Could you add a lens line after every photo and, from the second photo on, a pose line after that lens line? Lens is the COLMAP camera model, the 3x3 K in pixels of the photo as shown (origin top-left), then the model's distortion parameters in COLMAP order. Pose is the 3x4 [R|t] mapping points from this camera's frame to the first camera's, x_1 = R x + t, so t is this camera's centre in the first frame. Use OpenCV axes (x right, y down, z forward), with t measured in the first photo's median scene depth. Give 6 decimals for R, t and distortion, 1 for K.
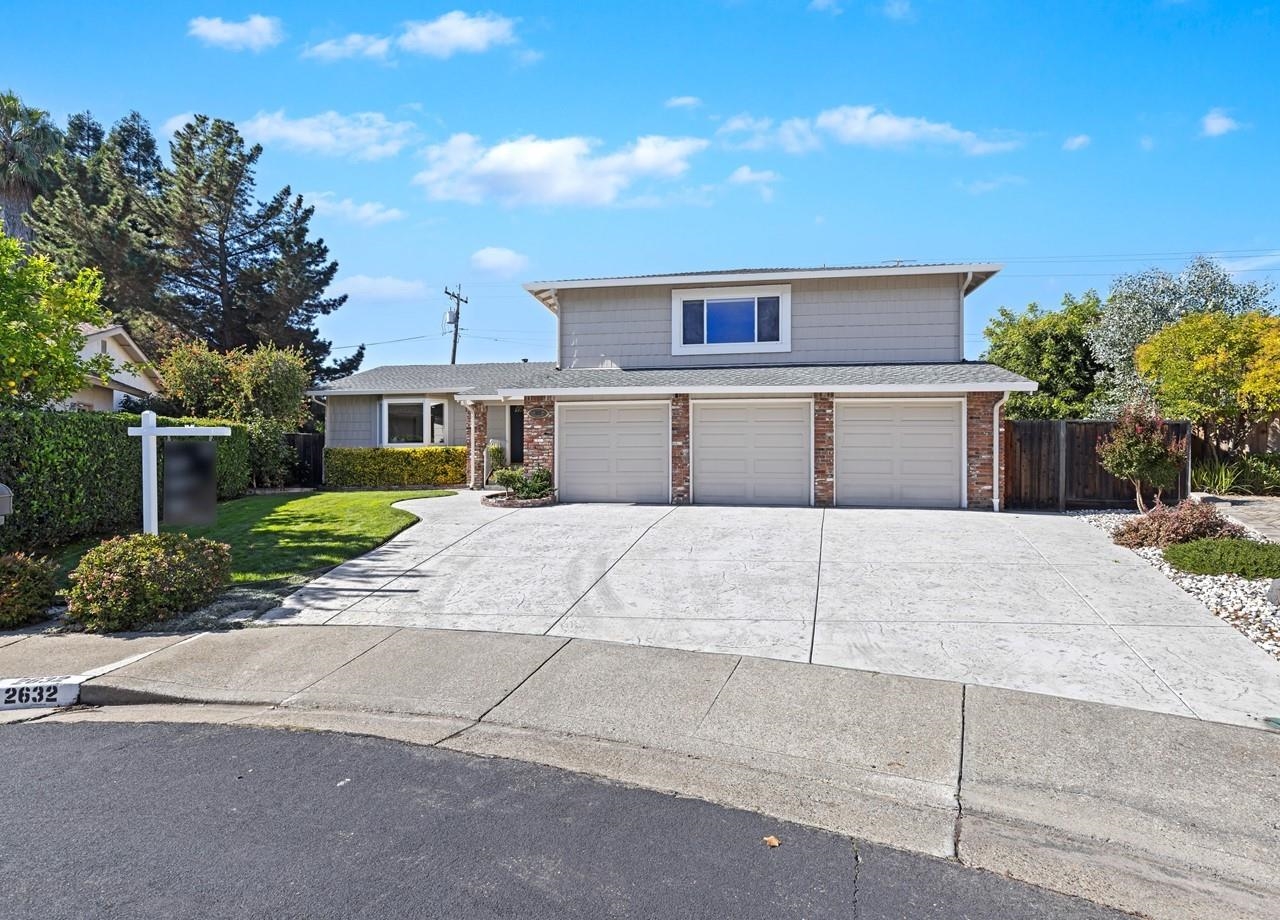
lens RADIAL K [[614.7, 0, 643.4], [0, 614.7, 462.5], [0, 0, 1]] dist [0.002827, -0.000352]
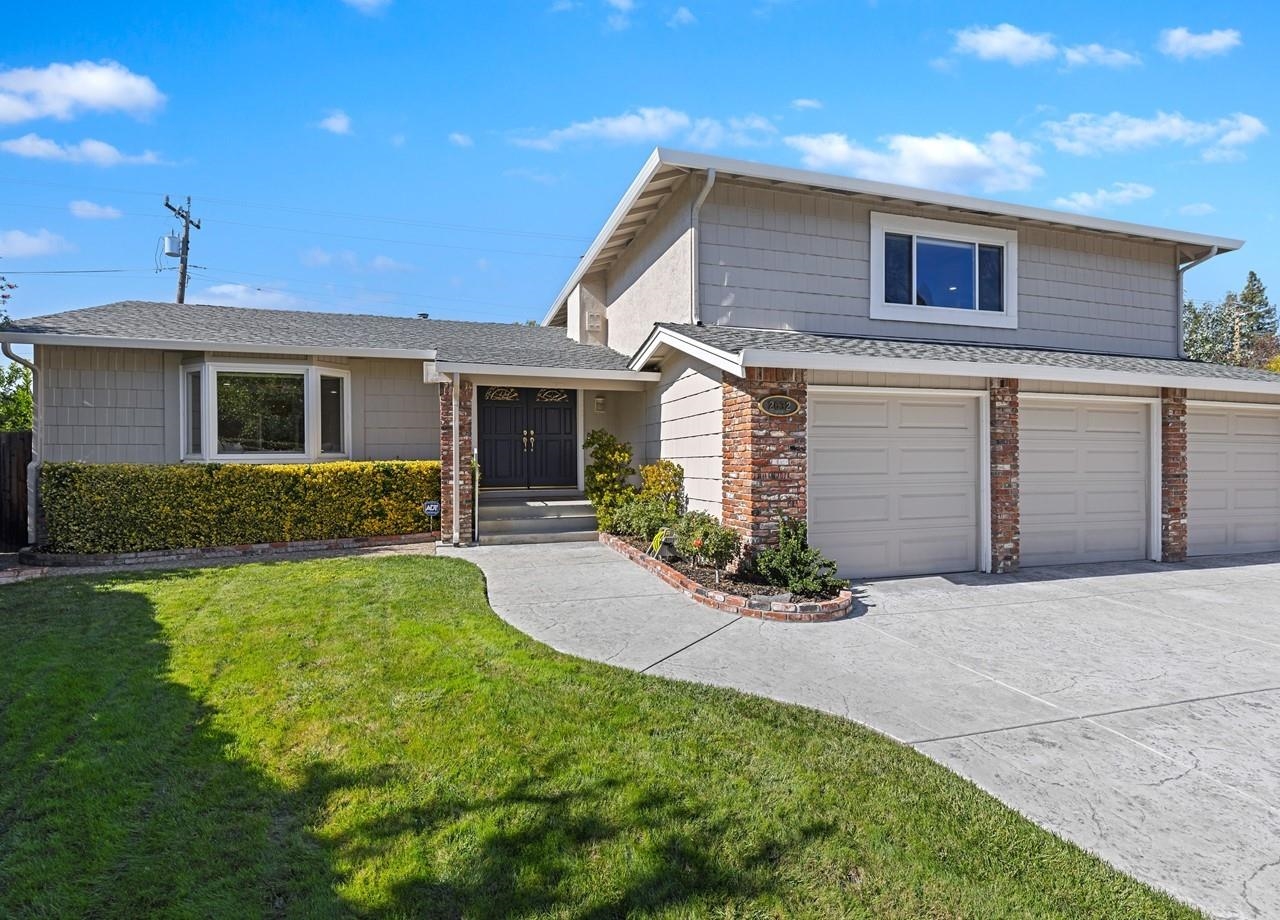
lens RADIAL K [[614.7, 0, 638.0], [0, 614.7, 461.0], [0, 0, 1]] dist [0.002827, -0.000352]
pose [[0.897045, -0.004866, 0.441912, -0.439771], [0.002781, 0.999982, 0.005365, -0.035773], [-0.441930, -0.003584, 0.897043, 0.554741]]
